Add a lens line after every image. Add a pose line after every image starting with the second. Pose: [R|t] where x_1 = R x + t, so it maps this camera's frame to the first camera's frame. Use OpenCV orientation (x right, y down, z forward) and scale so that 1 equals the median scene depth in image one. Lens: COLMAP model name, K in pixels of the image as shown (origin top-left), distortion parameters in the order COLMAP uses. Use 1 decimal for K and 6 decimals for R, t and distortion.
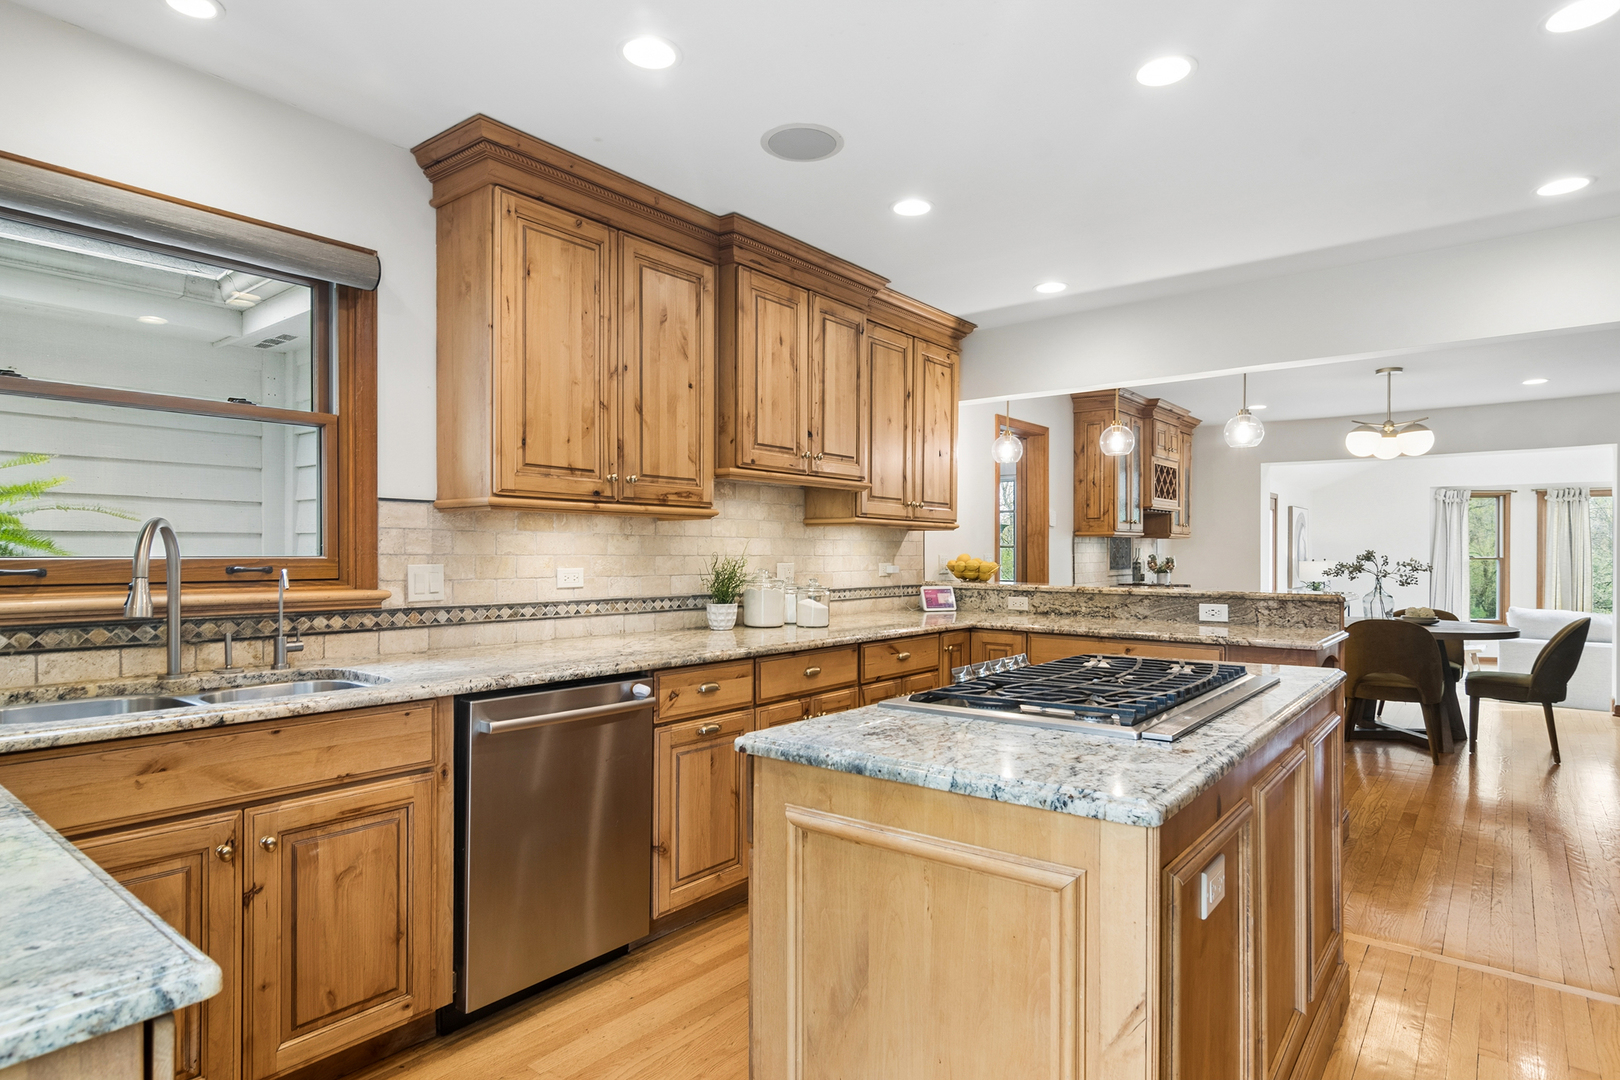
lens RADIAL K [[876.5, 0, 822.3], [0, 876.5, 555.7], [0, 0, 1]] dist [-0.000603, 0.005220]
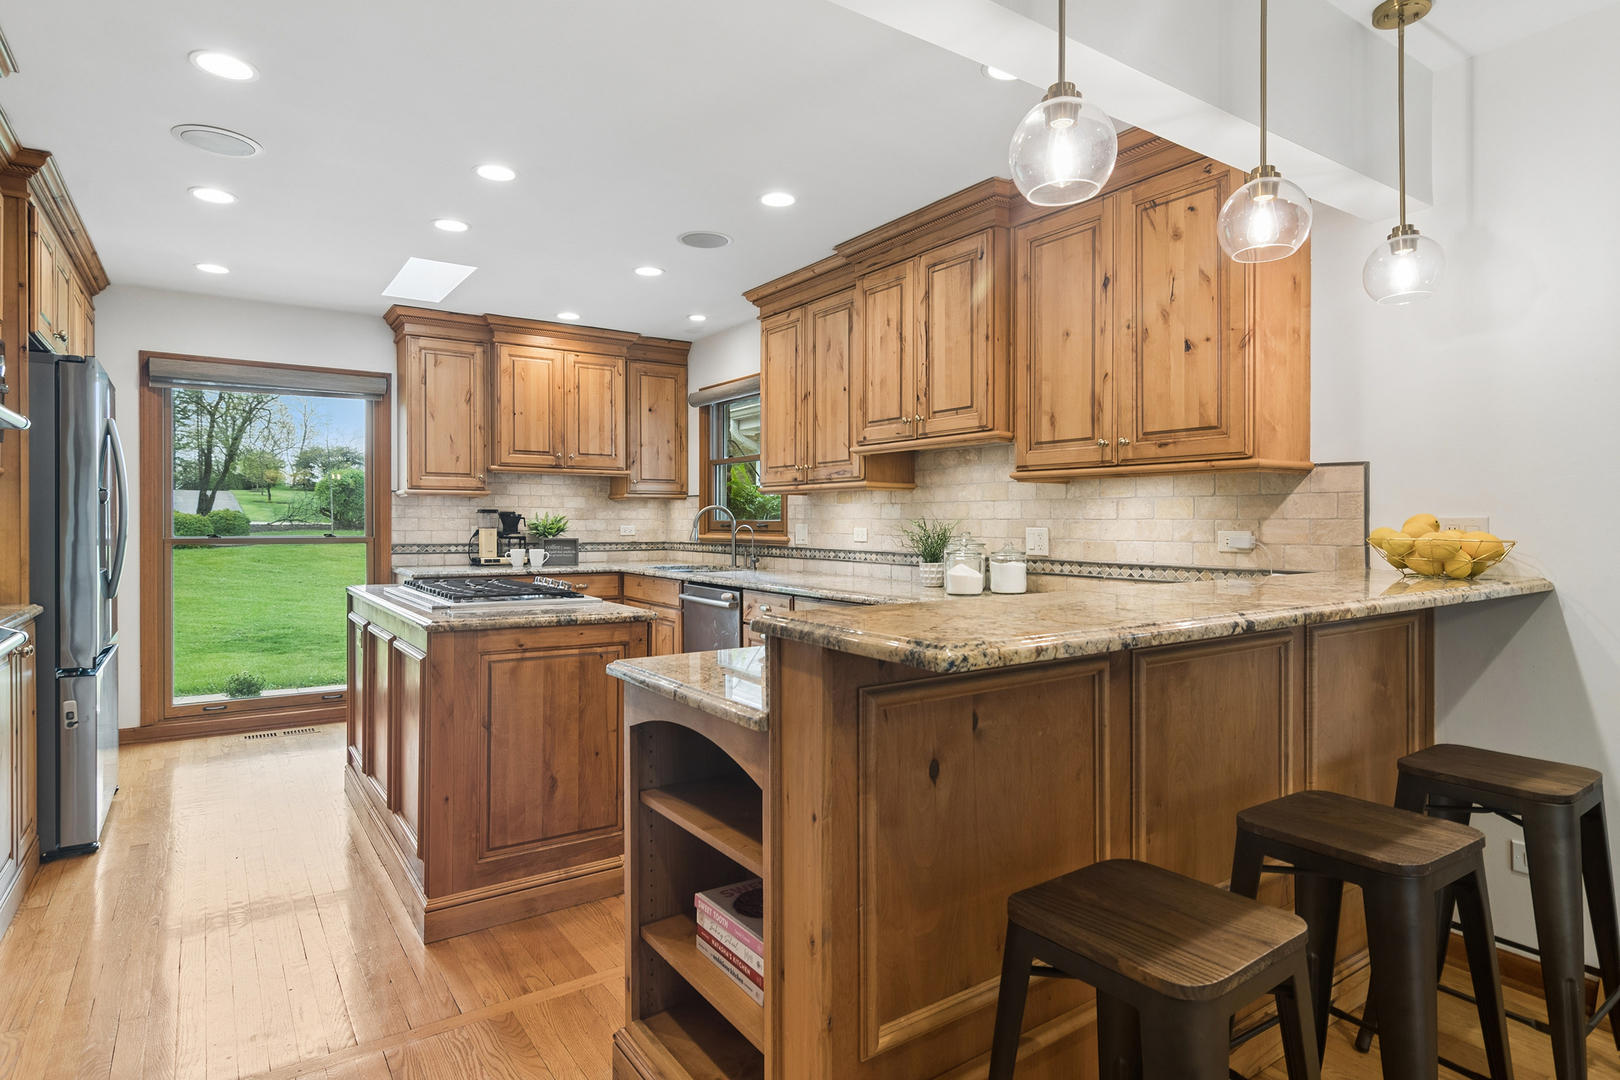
lens RADIAL K [[876.5, 0, 807.1], [0, 876.5, 534.0], [0, 0, 1]] dist [-0.000603, 0.005220]
pose [[-0.296029, 0.010946, -0.955116, 1.116548], [-0.004082, 0.999911, 0.012725, 0.005837], [0.955170, 0.007666, -0.295958, 1.335518]]
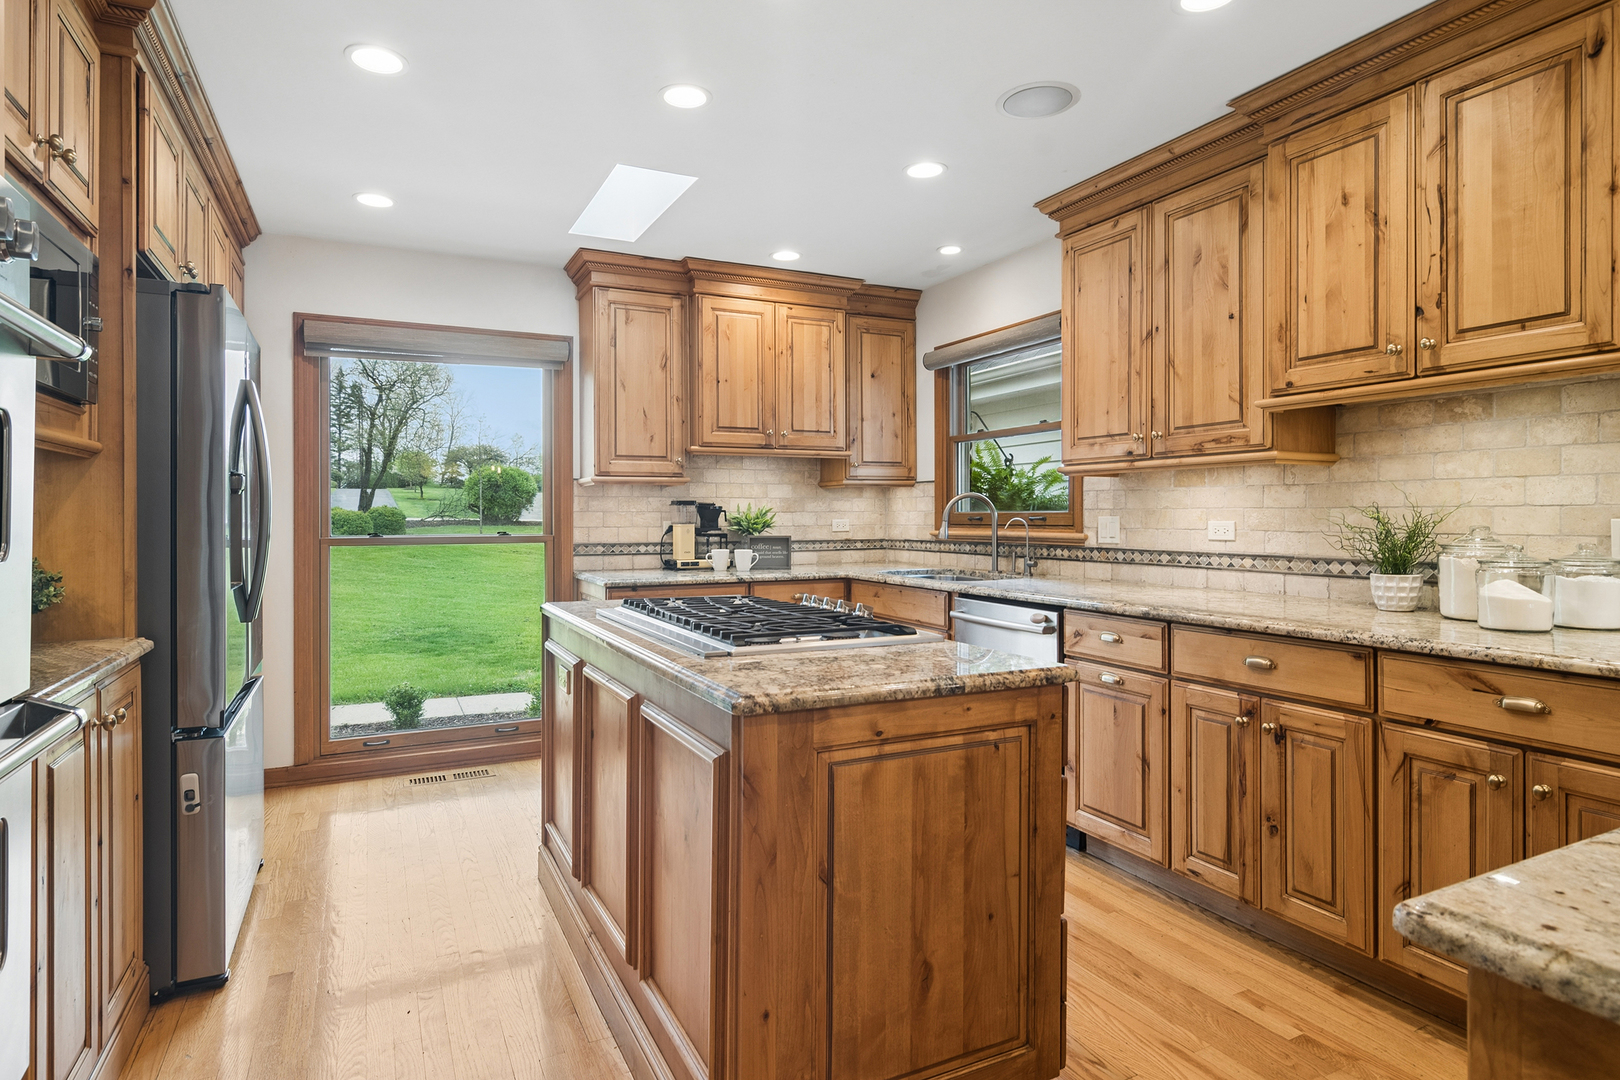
lens RADIAL K [[876.5, 0, 797.8], [0, 876.5, 518.5], [0, 0, 1]] dist [-0.000603, 0.005220]
pose [[-0.429558, 0.004078, -0.903030, 0.840433], [0.002573, 0.999991, 0.003292, 0.006562], [0.903035, -0.000910, -0.429565, 0.986096]]
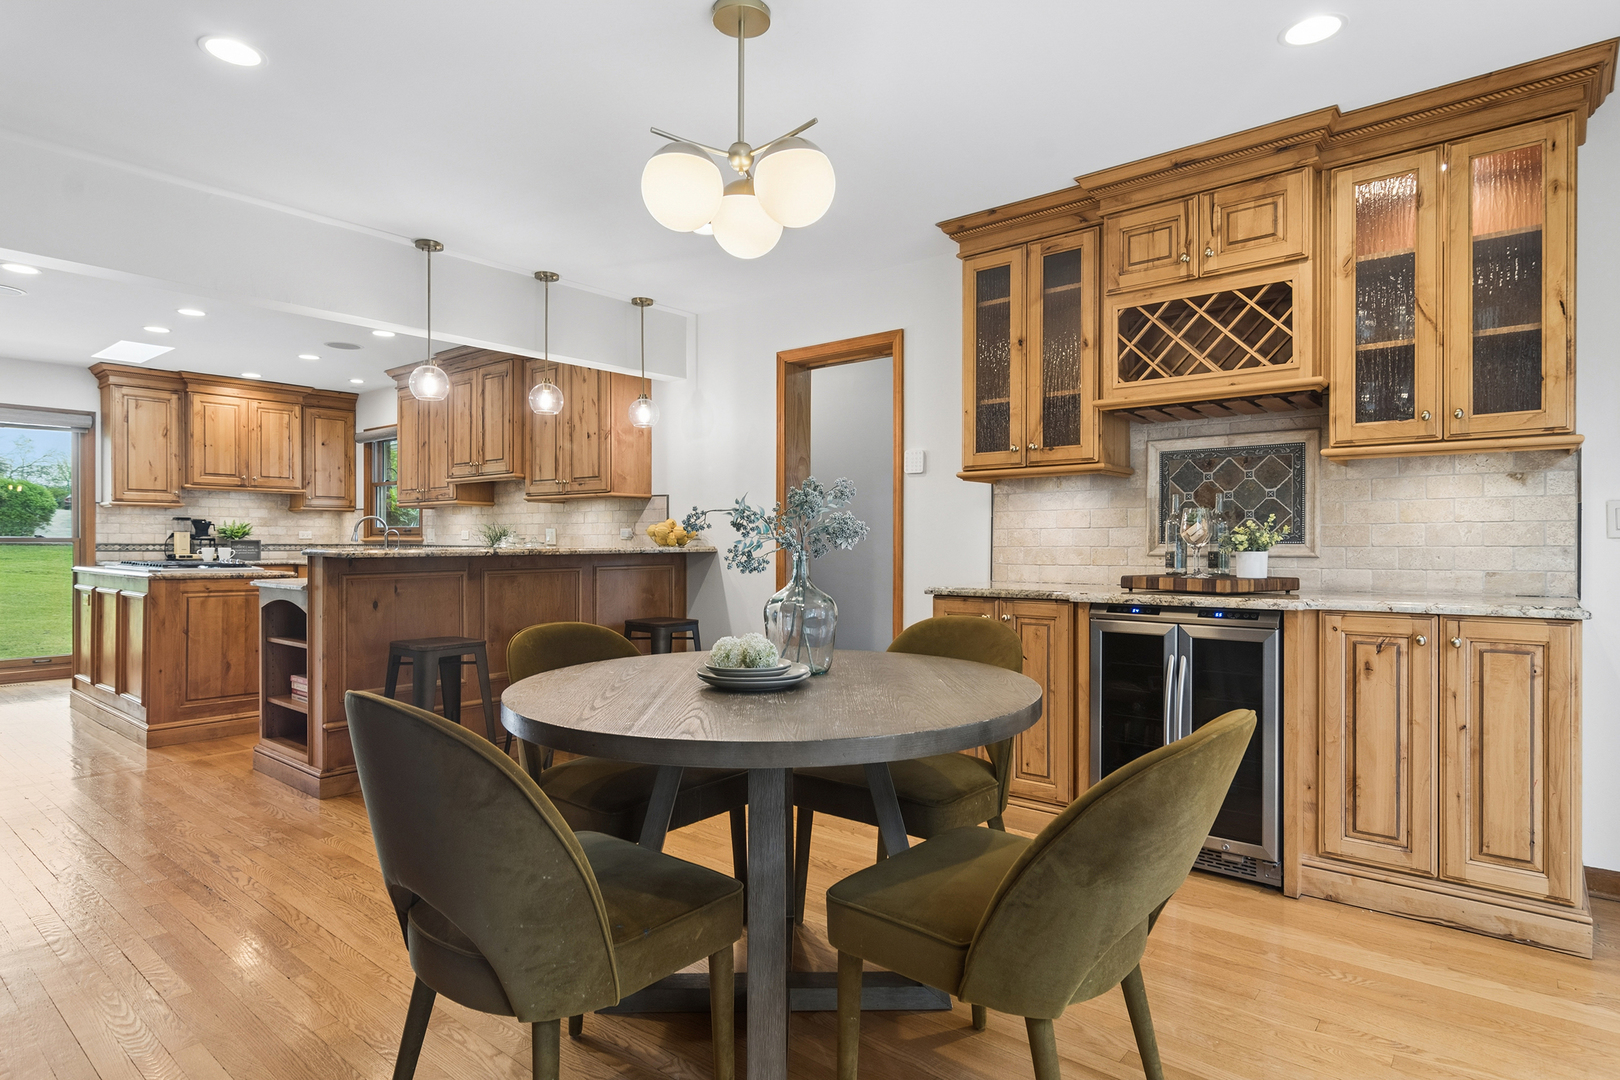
lens RADIAL K [[876.5, 0, 807.3], [0, 876.5, 549.8], [0, 0, 1]] dist [-0.000603, 0.005220]
pose [[-0.024049, 0.007382, -0.999684, 1.898253], [-0.005380, 0.999957, 0.007514, 0.040547], [0.999696, 0.005559, -0.024008, 1.906092]]
